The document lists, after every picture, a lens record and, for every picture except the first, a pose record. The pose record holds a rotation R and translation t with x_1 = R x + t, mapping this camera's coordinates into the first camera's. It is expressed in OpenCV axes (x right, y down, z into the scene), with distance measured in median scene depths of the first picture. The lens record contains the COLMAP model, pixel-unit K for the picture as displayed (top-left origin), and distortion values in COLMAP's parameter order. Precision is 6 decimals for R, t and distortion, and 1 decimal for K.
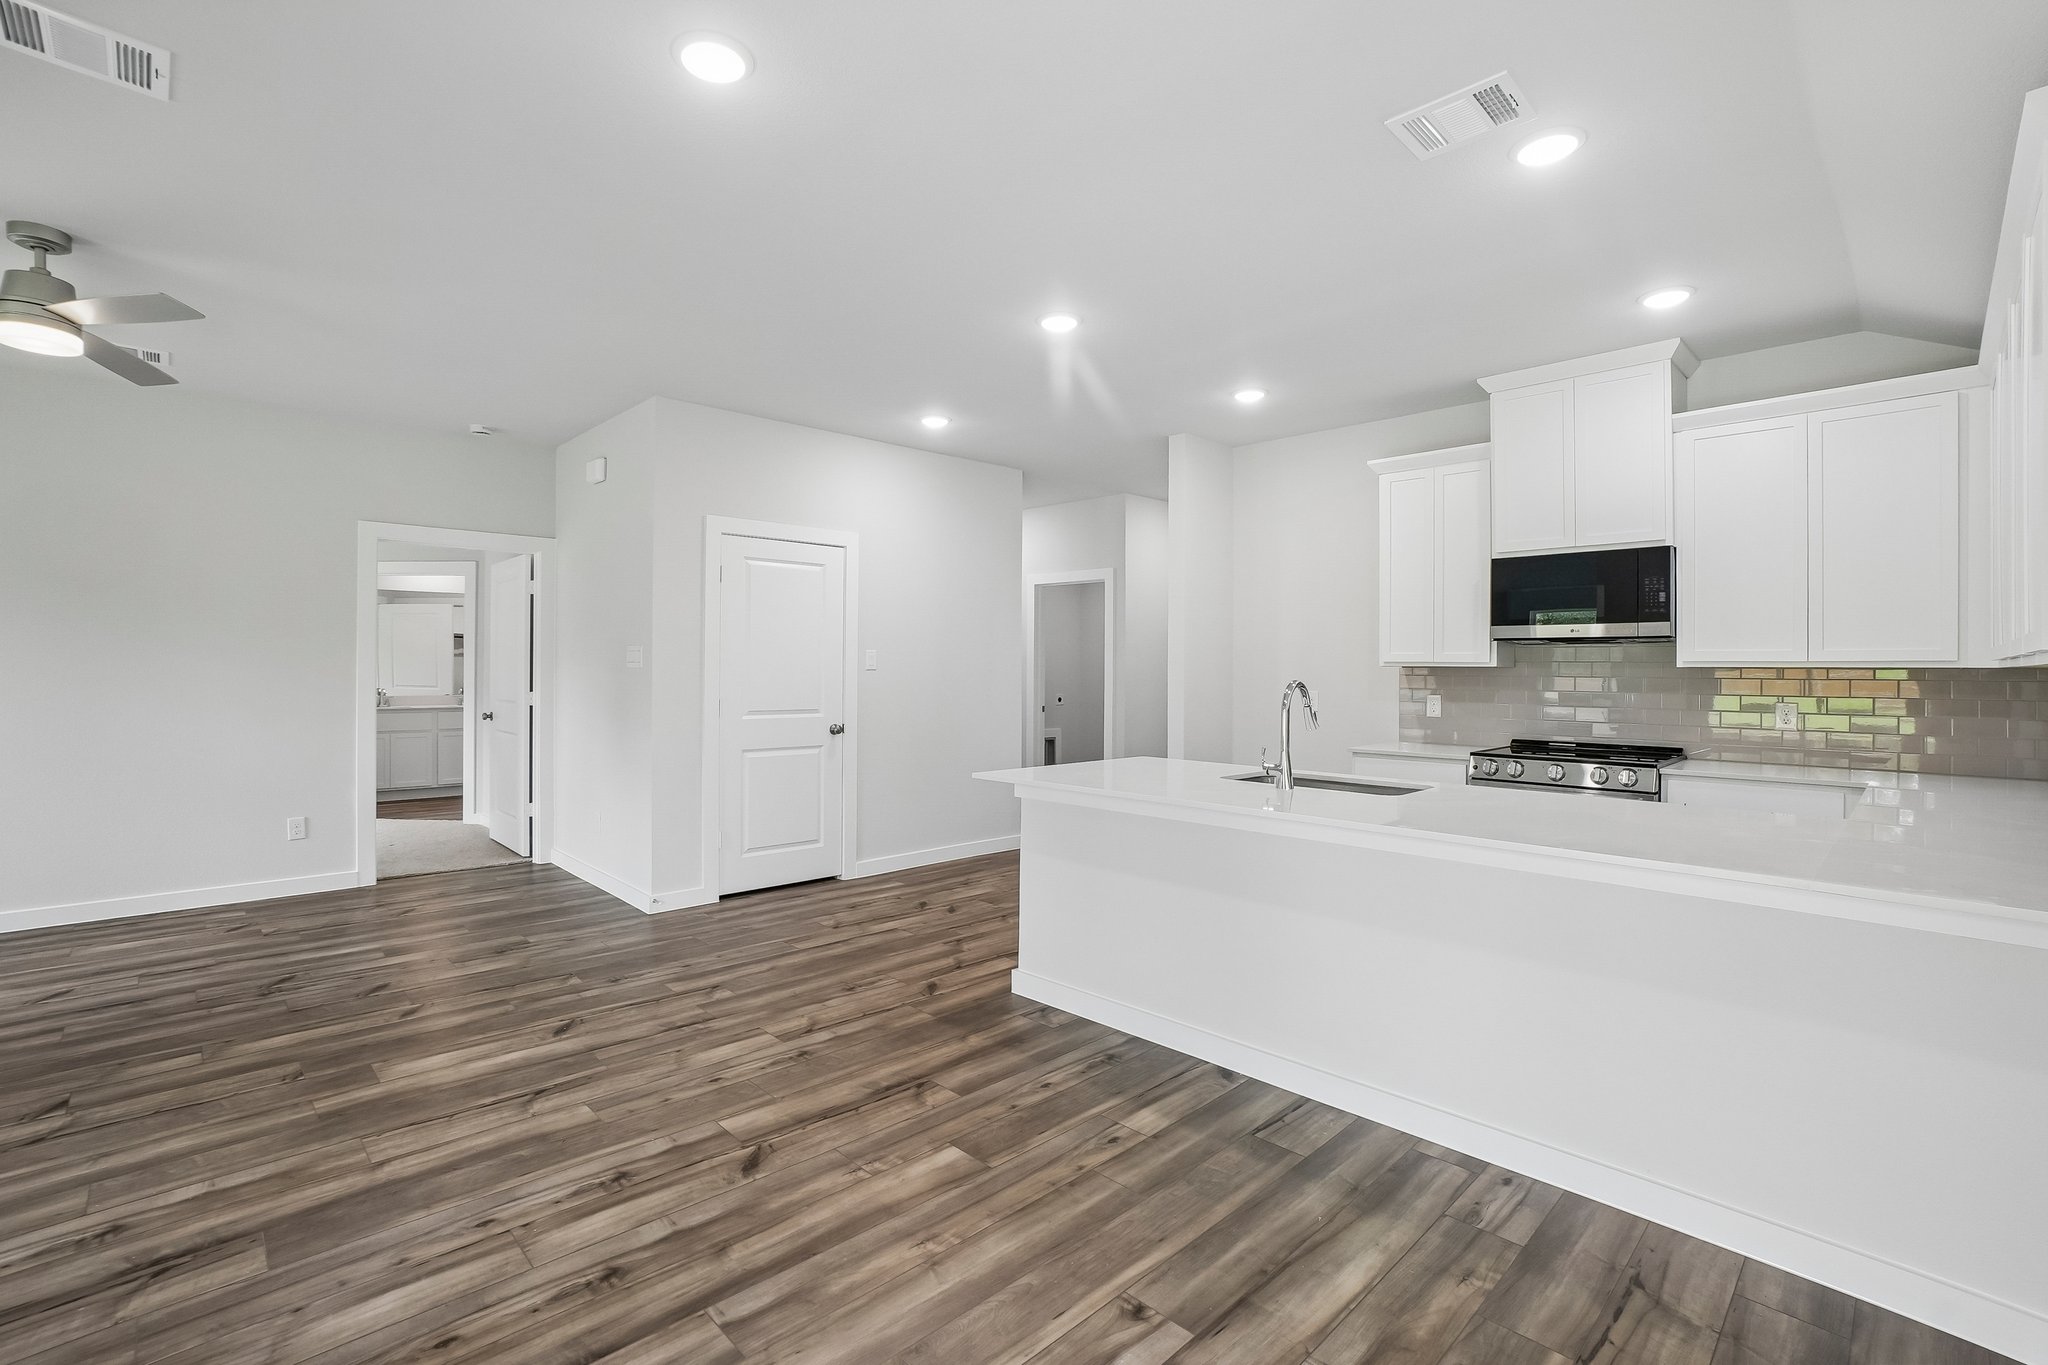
lens RADIAL K [[924.0, 0, 1007.9], [0, 924.0, 664.0], [0, 0, 1]] dist [-0.064606, 0.024557]
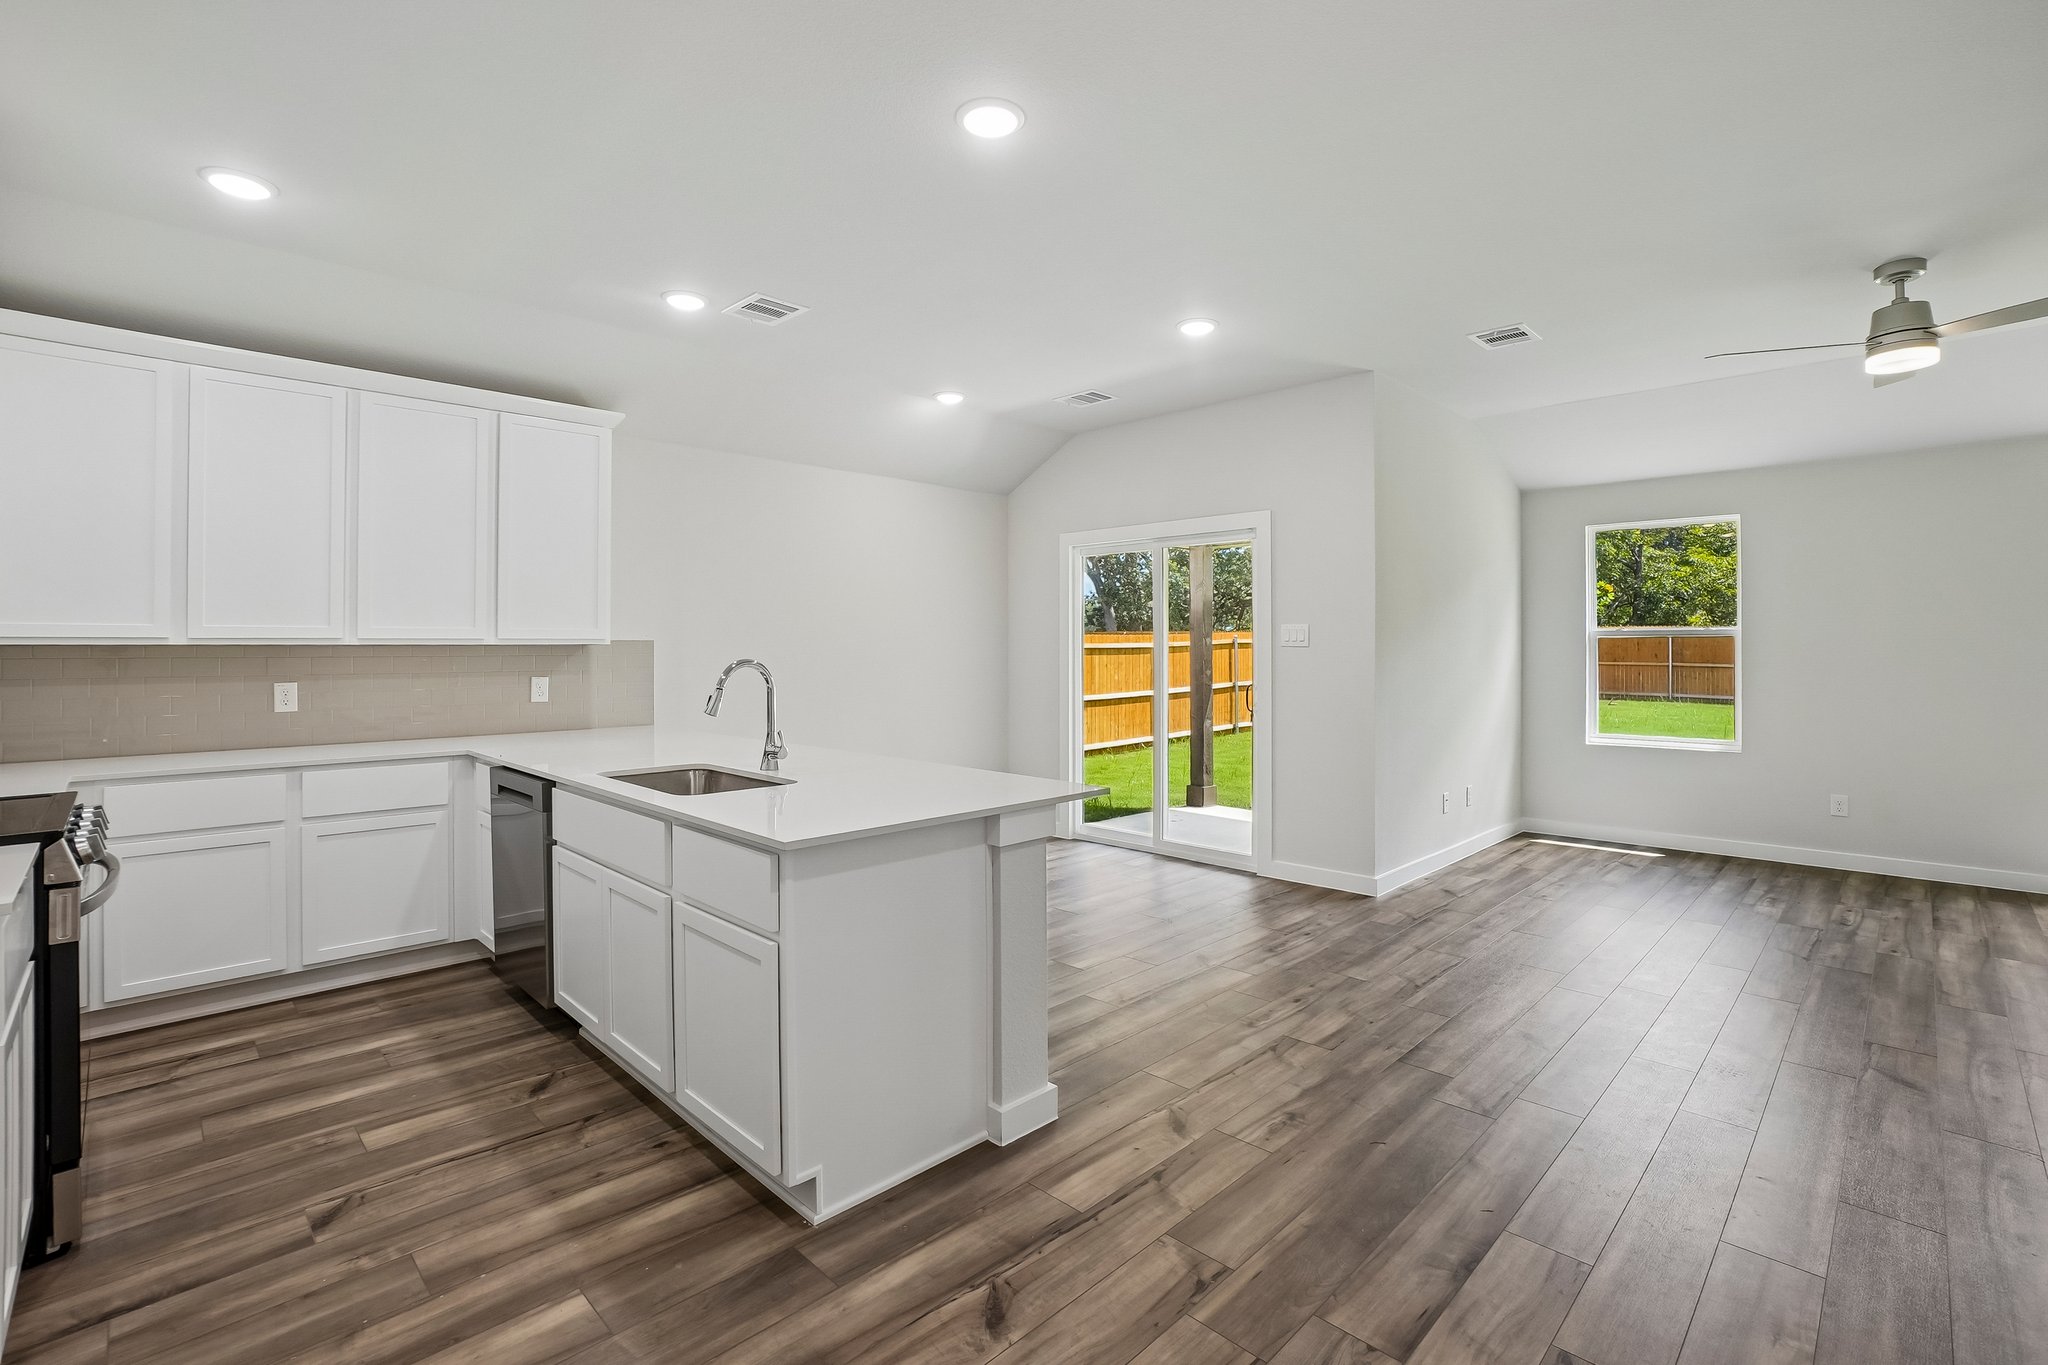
lens RADIAL K [[924.0, 0, 1007.9], [0, 924.0, 664.0], [0, 0, 1]] dist [-0.064606, 0.024557]
pose [[-0.999955, -0.003456, -0.008887, 0.052122], [-0.003605, 0.999853, 0.016734, 0.004099], [0.008828, 0.016766, -0.999820, 1.775983]]
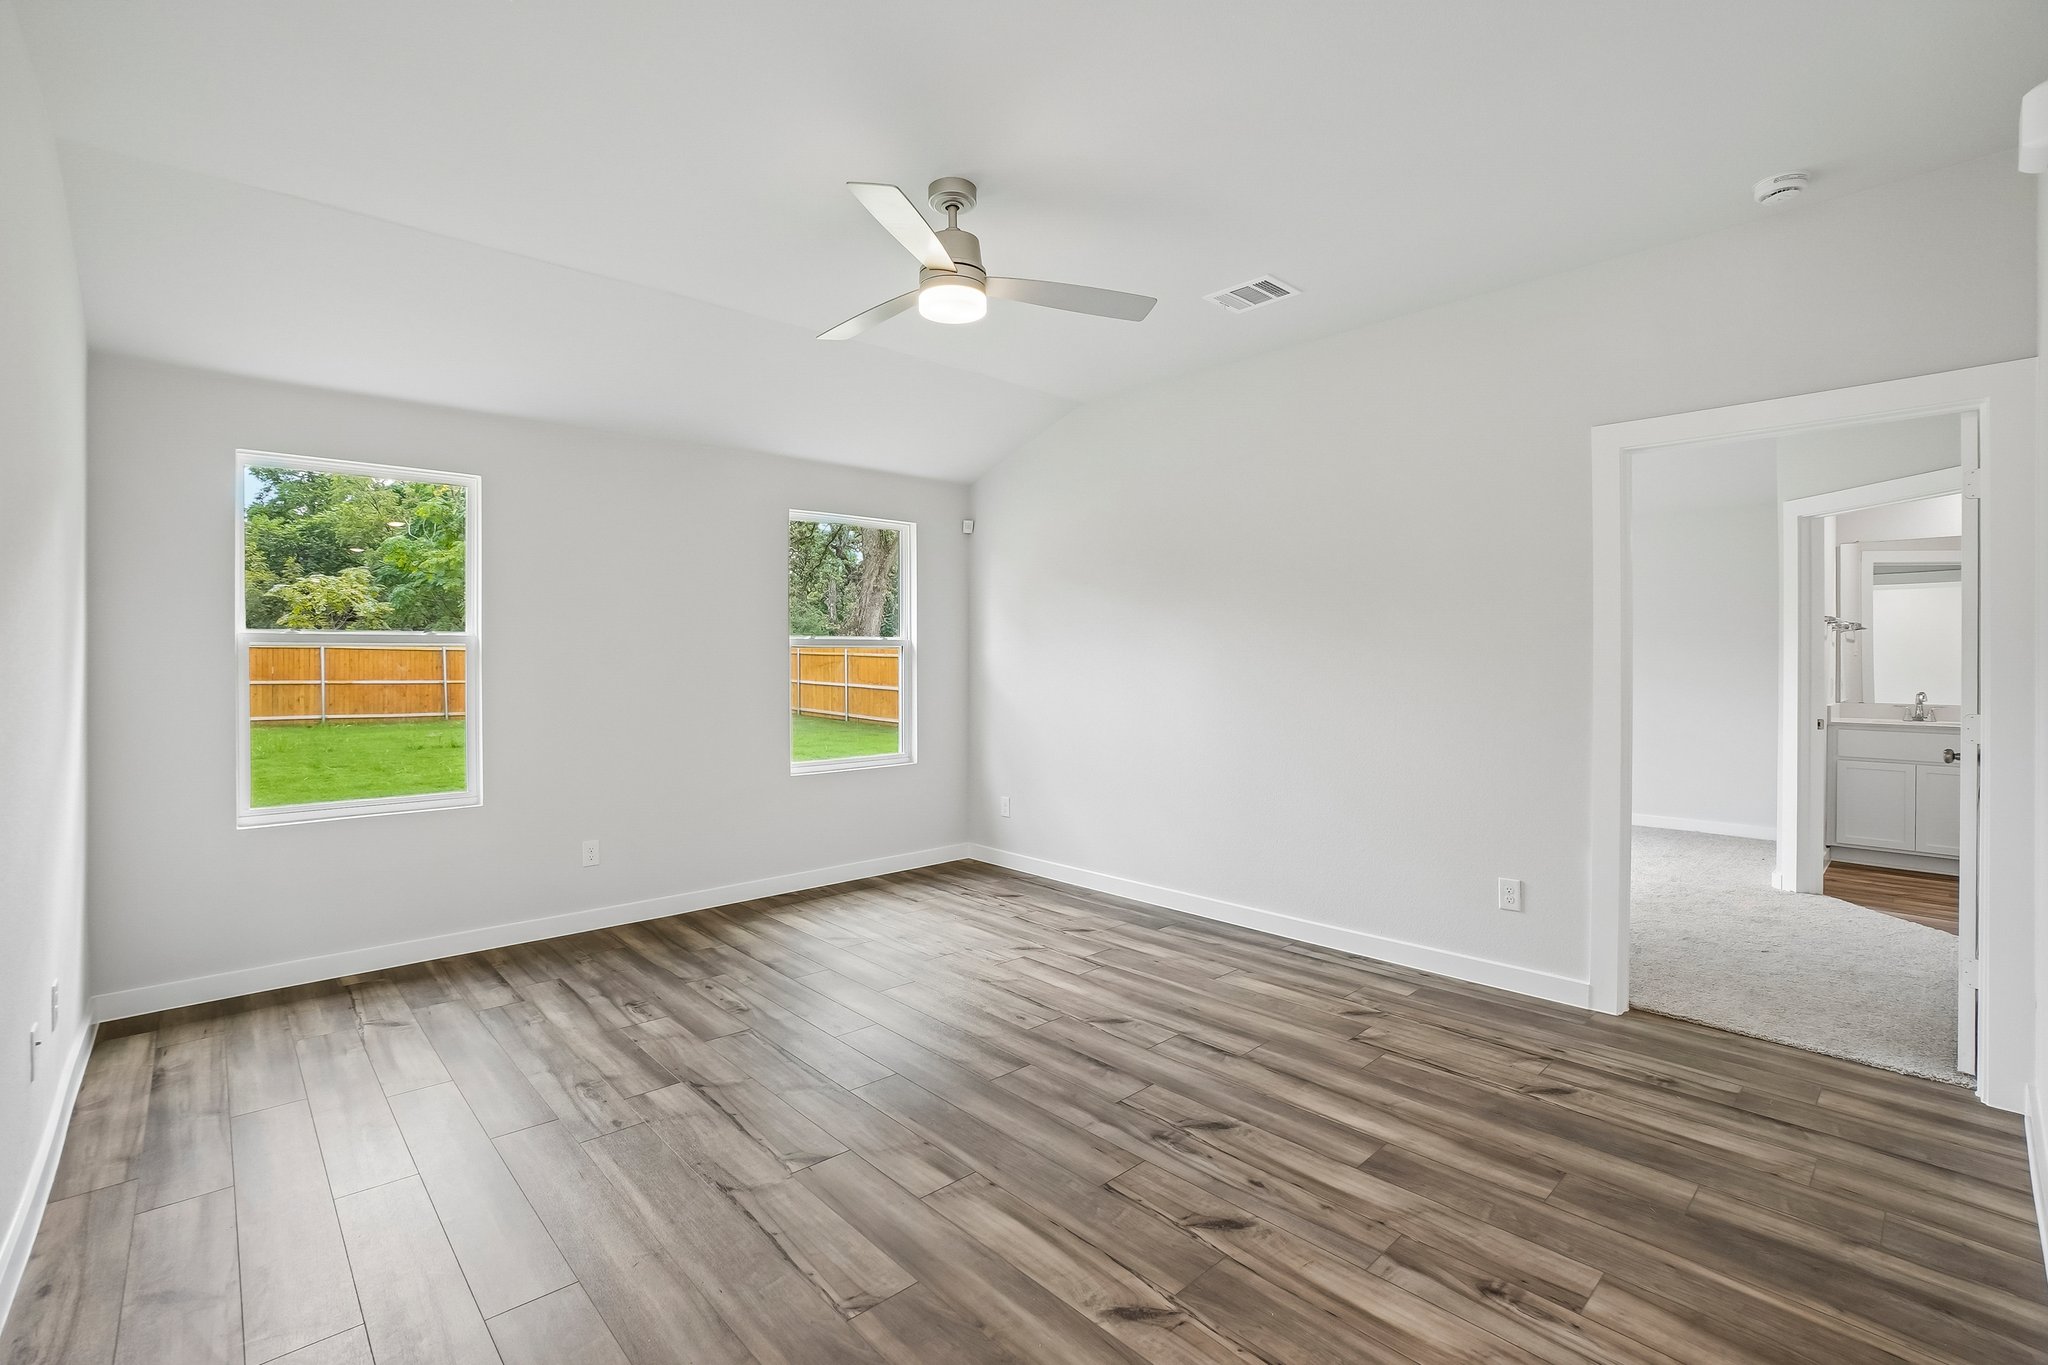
lens RADIAL K [[924.0, 0, 1007.9], [0, 924.0, 664.0], [0, 0, 1]] dist [-0.064606, 0.024557]
pose [[-0.024312, 0.001497, -0.999703, -0.129046], [0.004414, 0.999989, 0.001390, 0.003975], [0.999695, -0.004379, -0.024319, 0.902942]]
